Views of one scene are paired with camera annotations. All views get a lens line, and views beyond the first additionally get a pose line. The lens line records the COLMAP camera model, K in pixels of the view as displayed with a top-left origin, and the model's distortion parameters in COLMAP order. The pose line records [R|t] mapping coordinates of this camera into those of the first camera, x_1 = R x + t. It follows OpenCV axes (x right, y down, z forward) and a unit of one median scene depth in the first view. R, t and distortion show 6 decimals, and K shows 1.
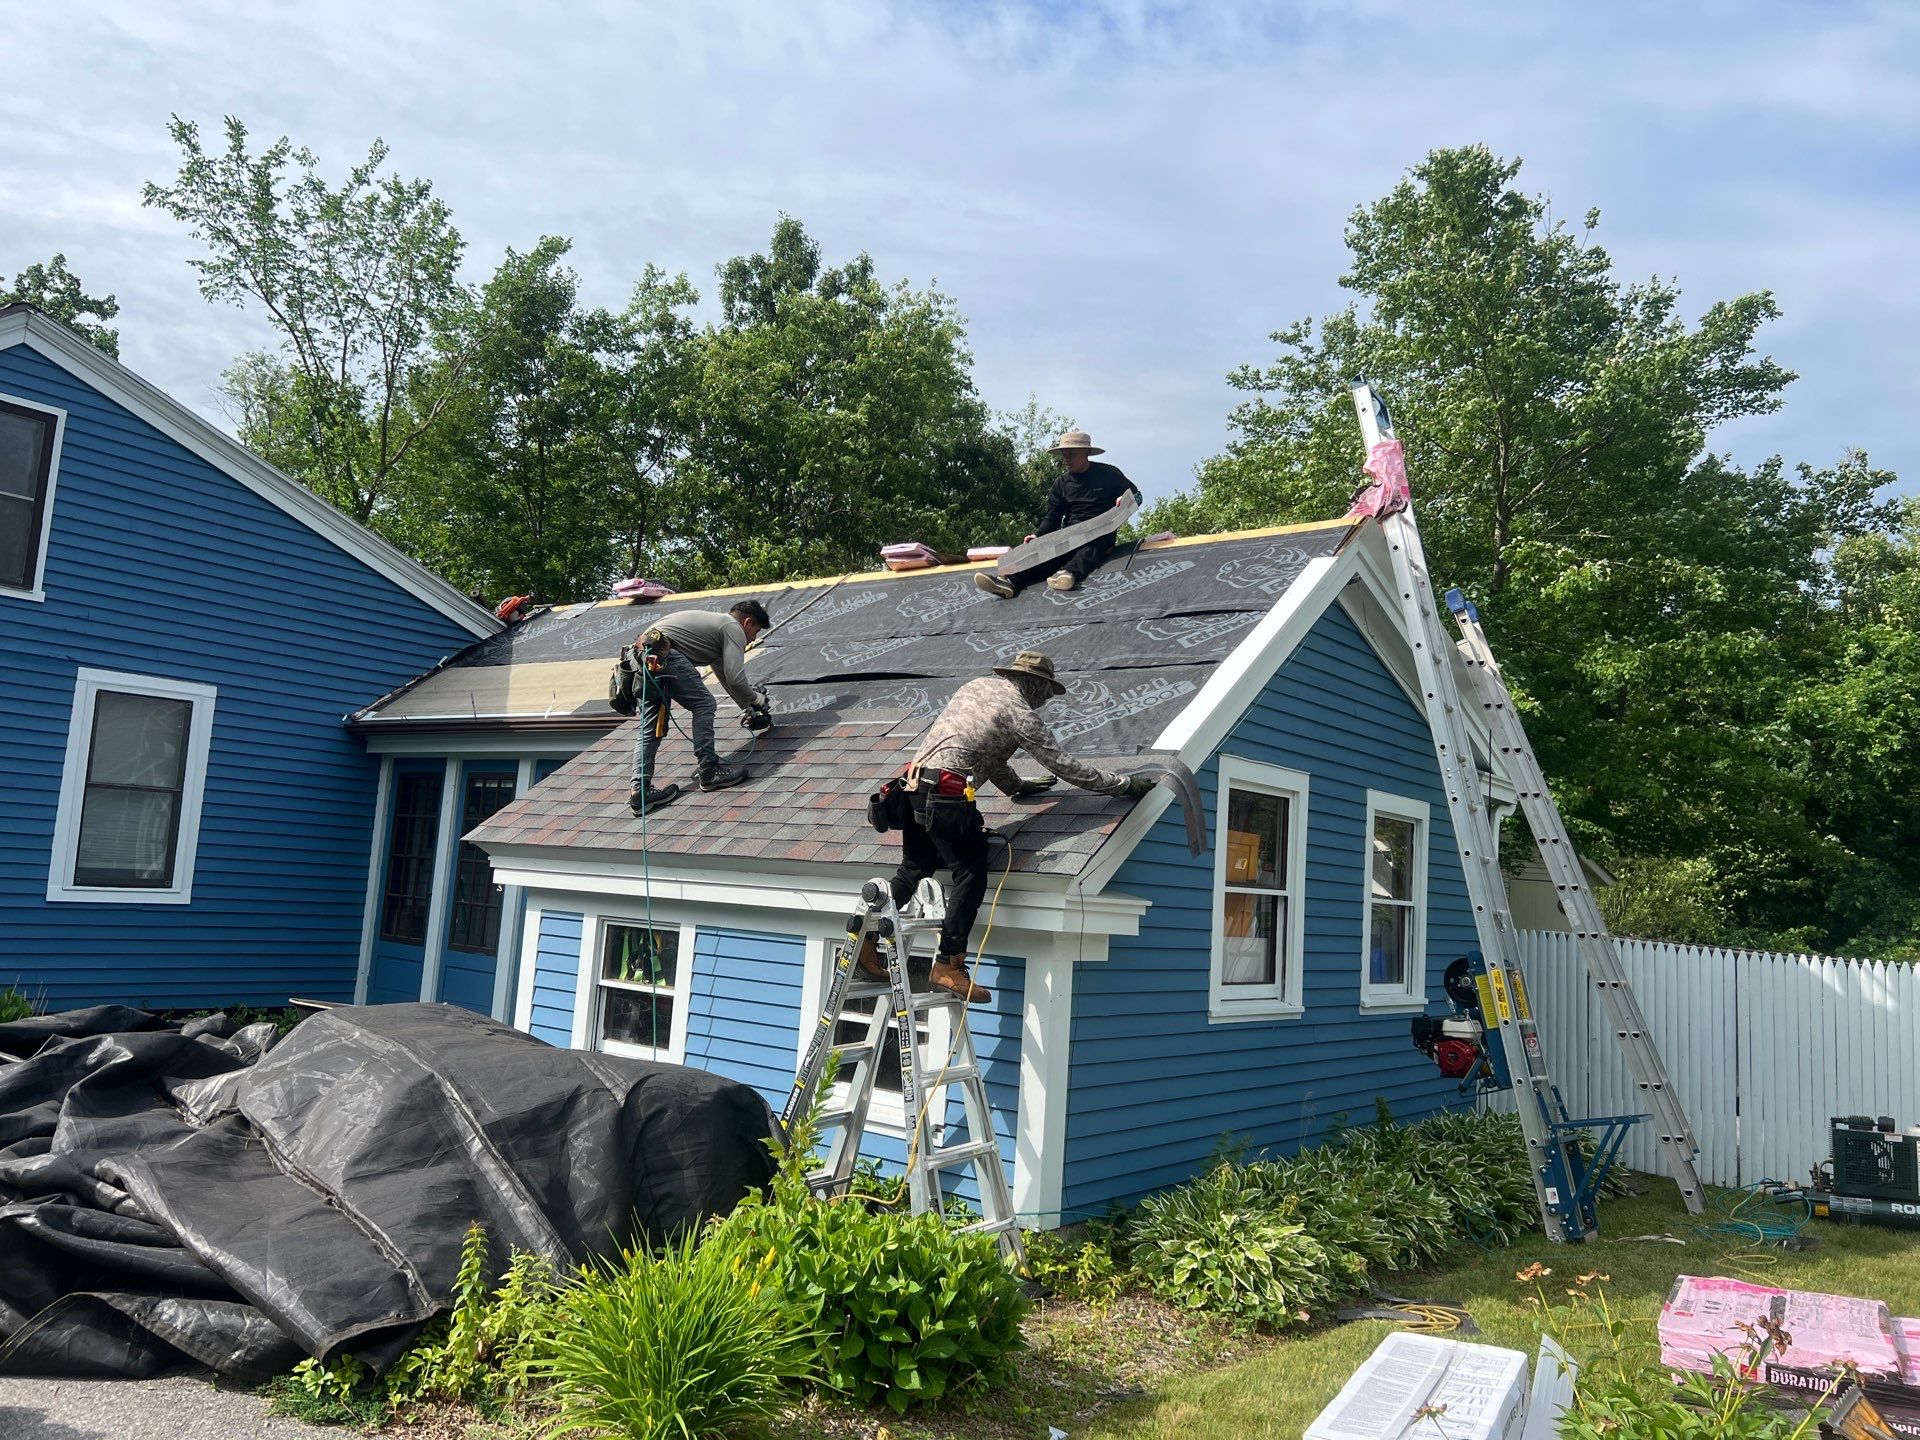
lens RADIAL K [[1445.3, 0, 960.0], [0, 1445.3, 720.0], [0, 0, 1]] dist [0.003538, -0.009451]
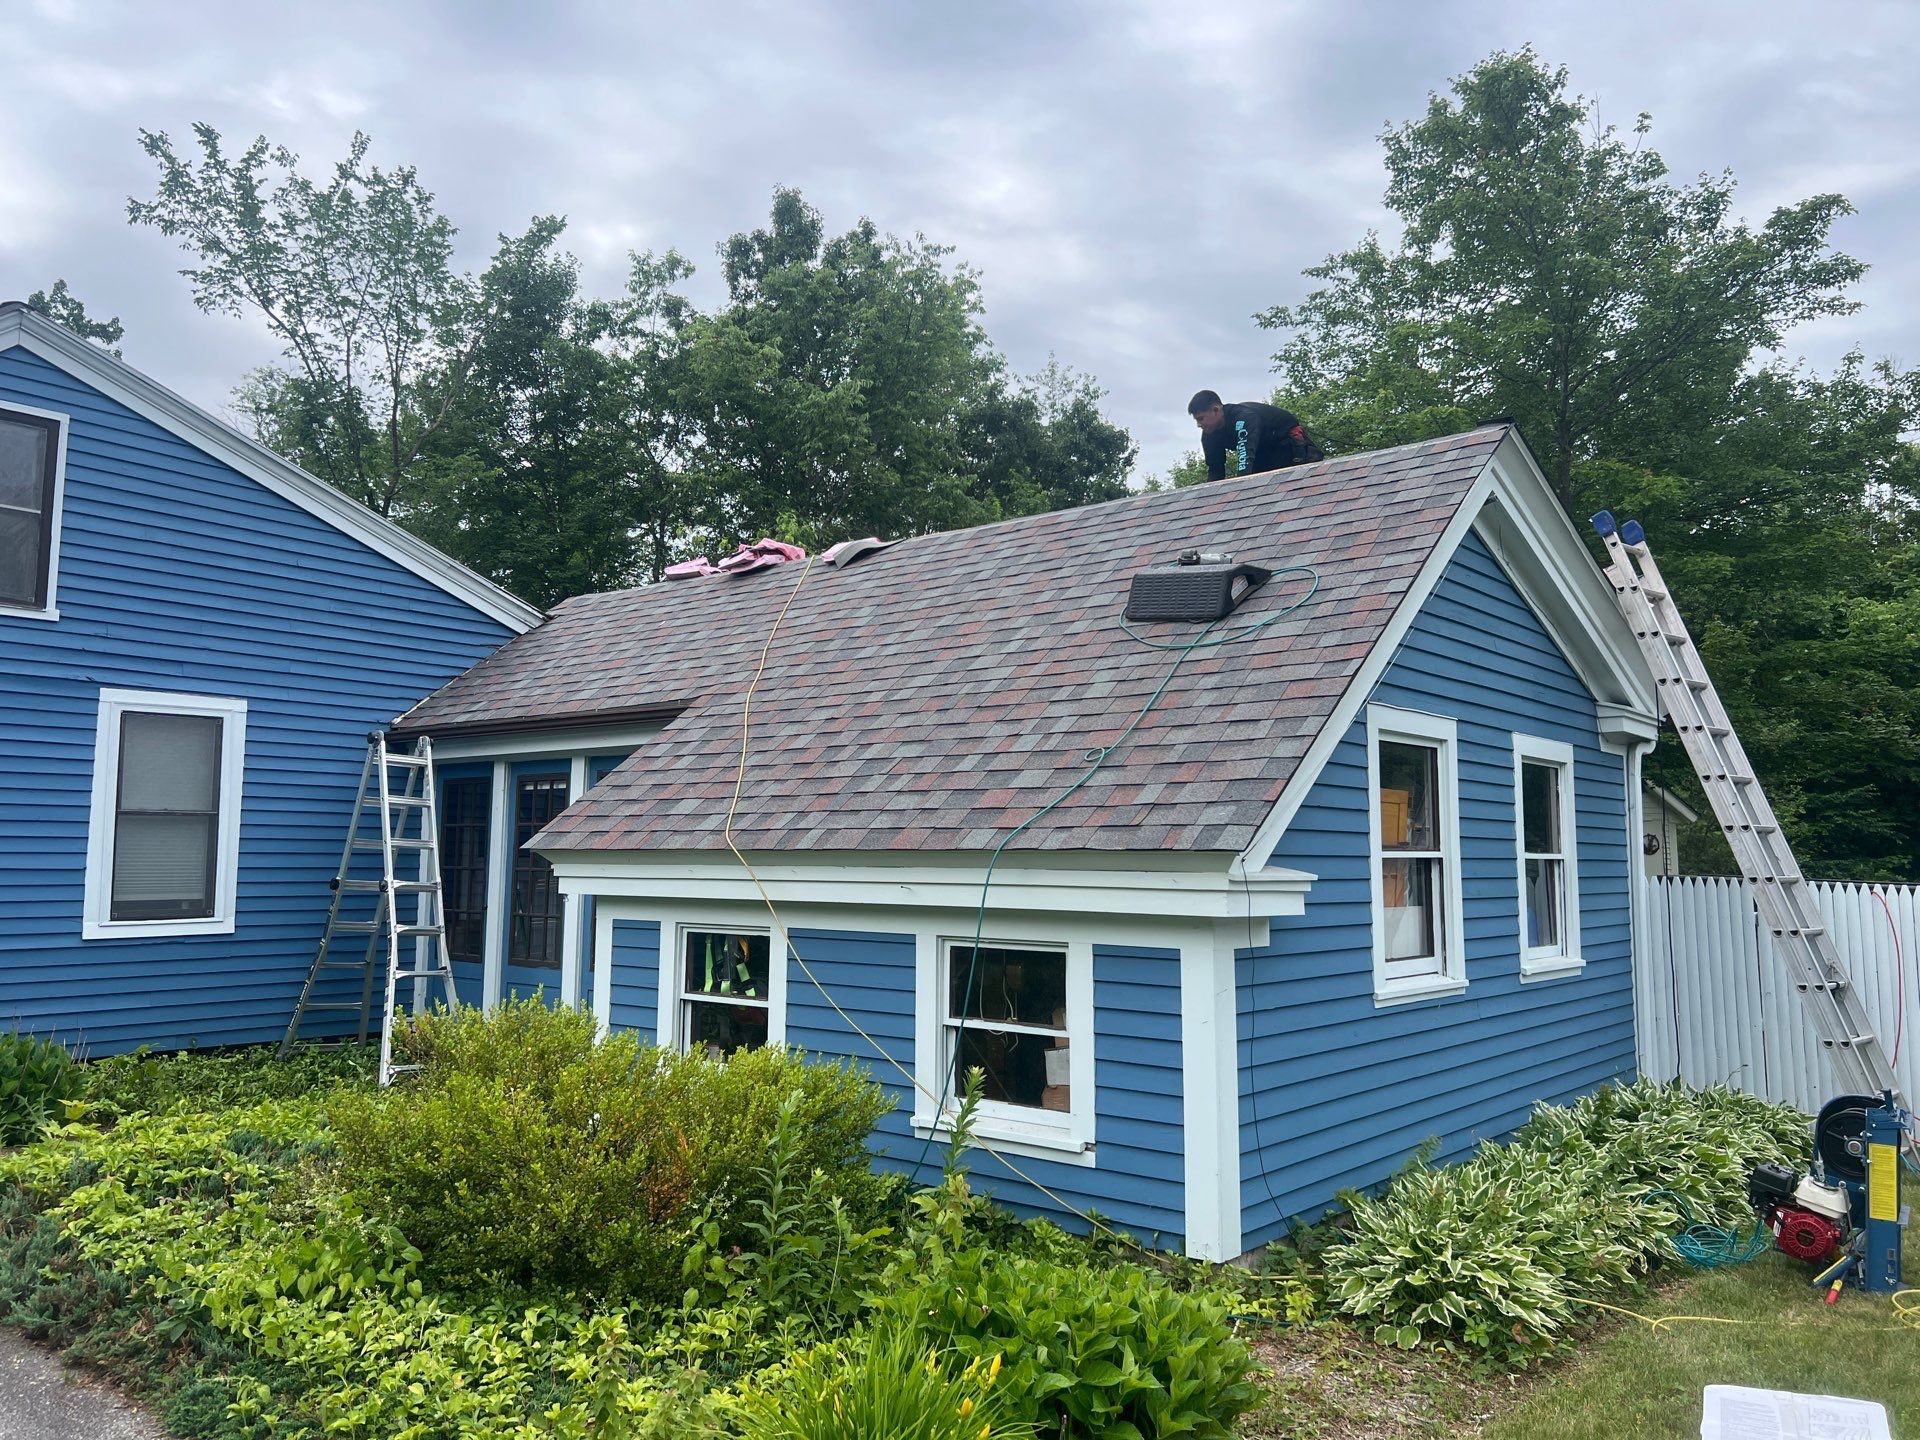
lens RADIAL K [[1434.1, 0, 930.3], [0, 1434.1, 709.9], [0, 0, 1]] dist [0.024044, -0.027989]
pose [[0.997767, -0.061271, -0.026583, -0.046472], [0.061527, 0.998066, 0.008918, 0.002144], [0.025985, -0.010533, 0.999607, 0.075922]]
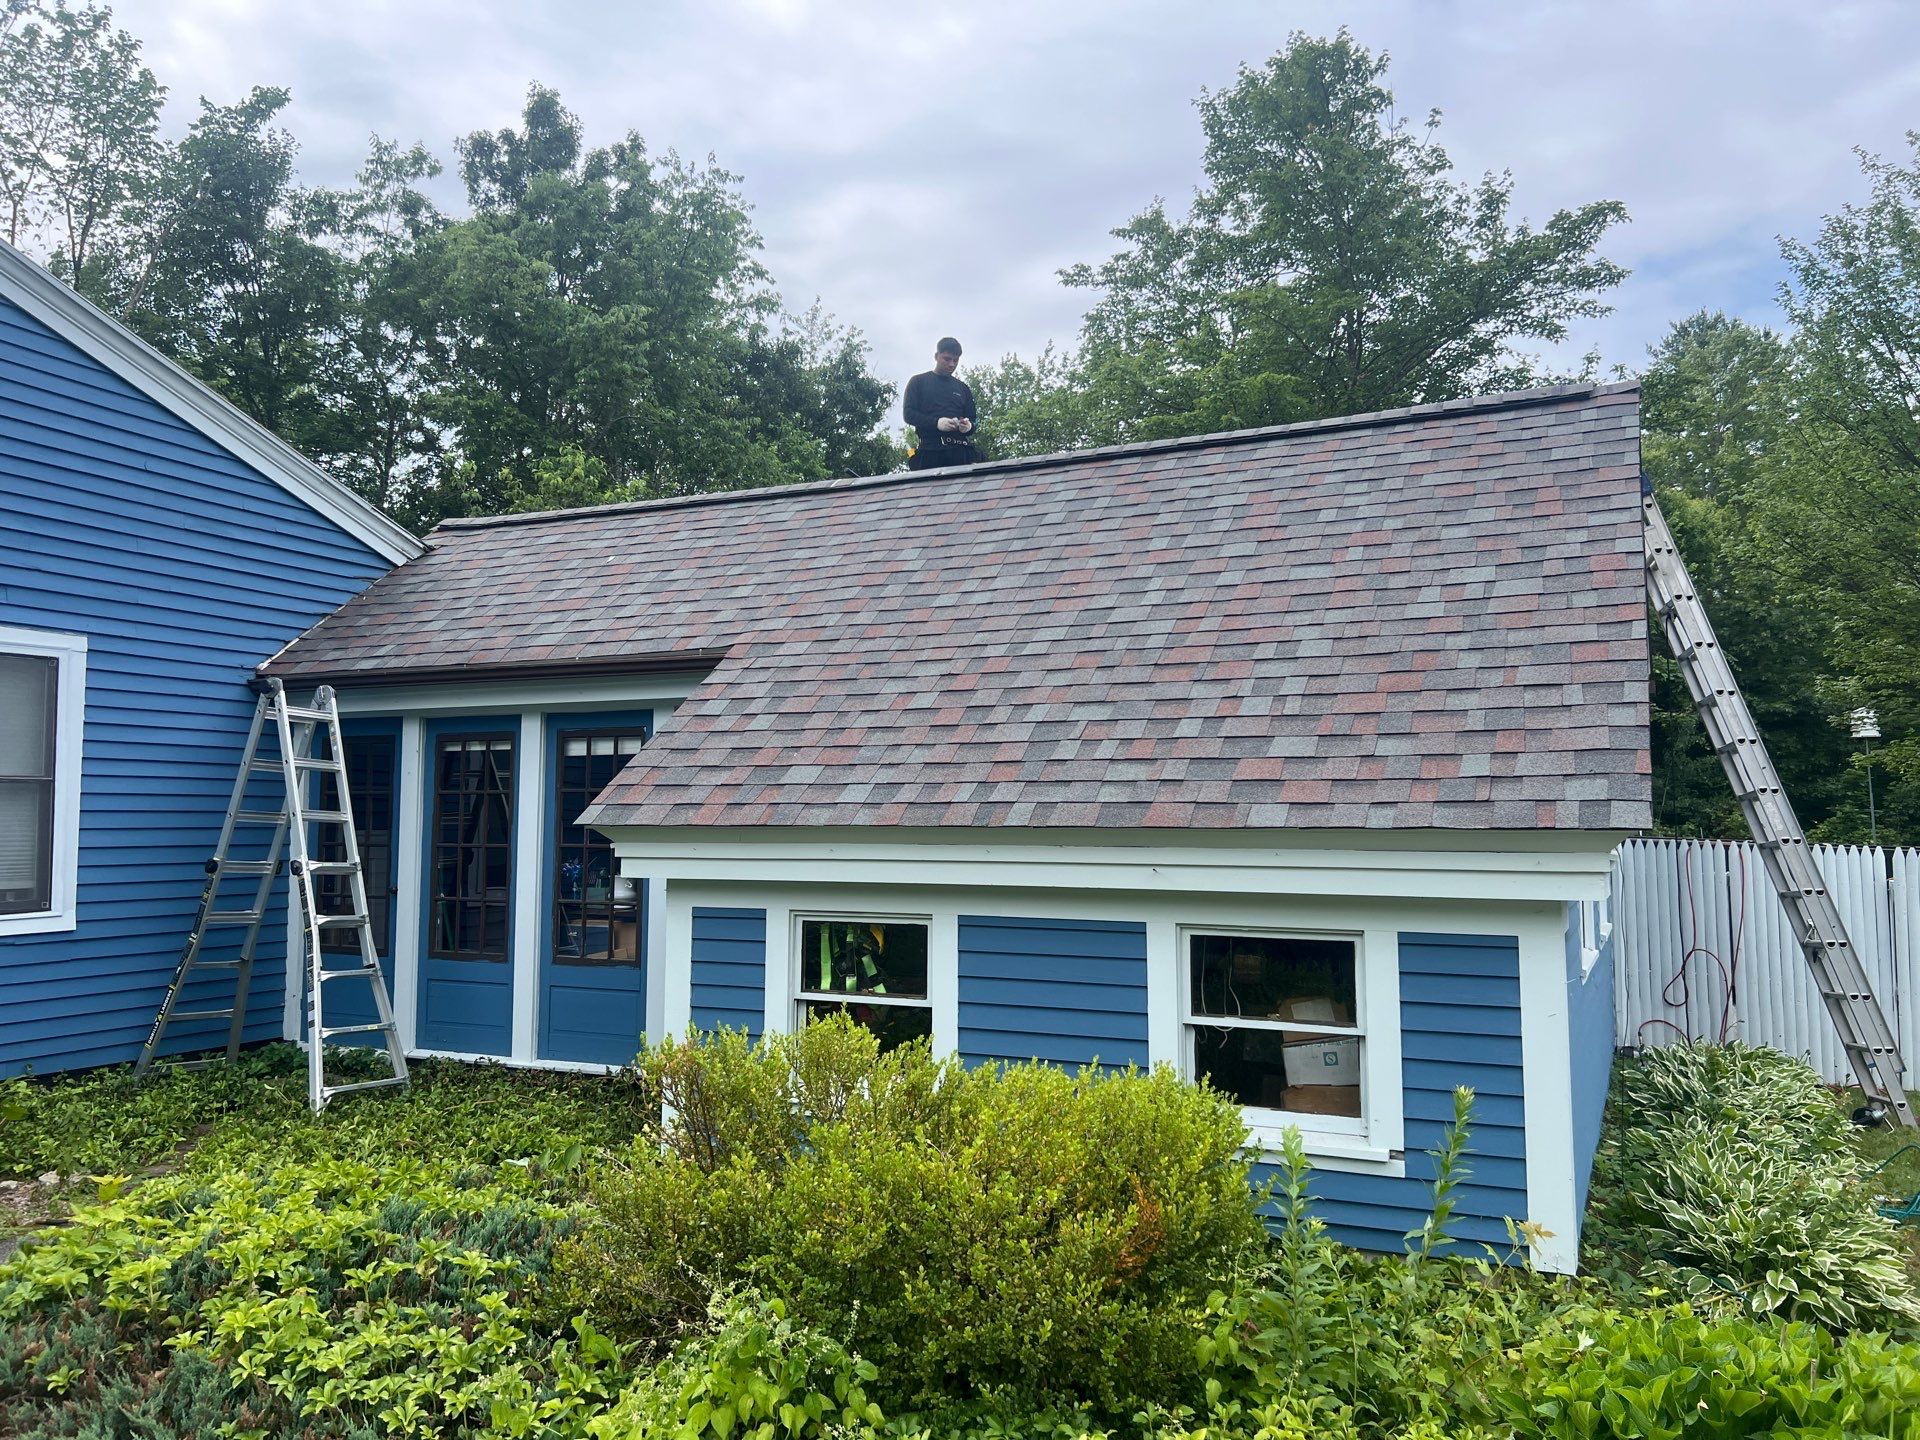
lens RADIAL K [[1434.1, 0, 930.3], [0, 1434.1, 709.9], [0, 0, 1]] dist [0.024044, -0.027989]
pose [[0.973691, -0.049267, 0.222485, -0.259542], [0.038569, 0.997893, 0.052182, -0.007483], [-0.224587, -0.042228, 0.973539, 0.178533]]
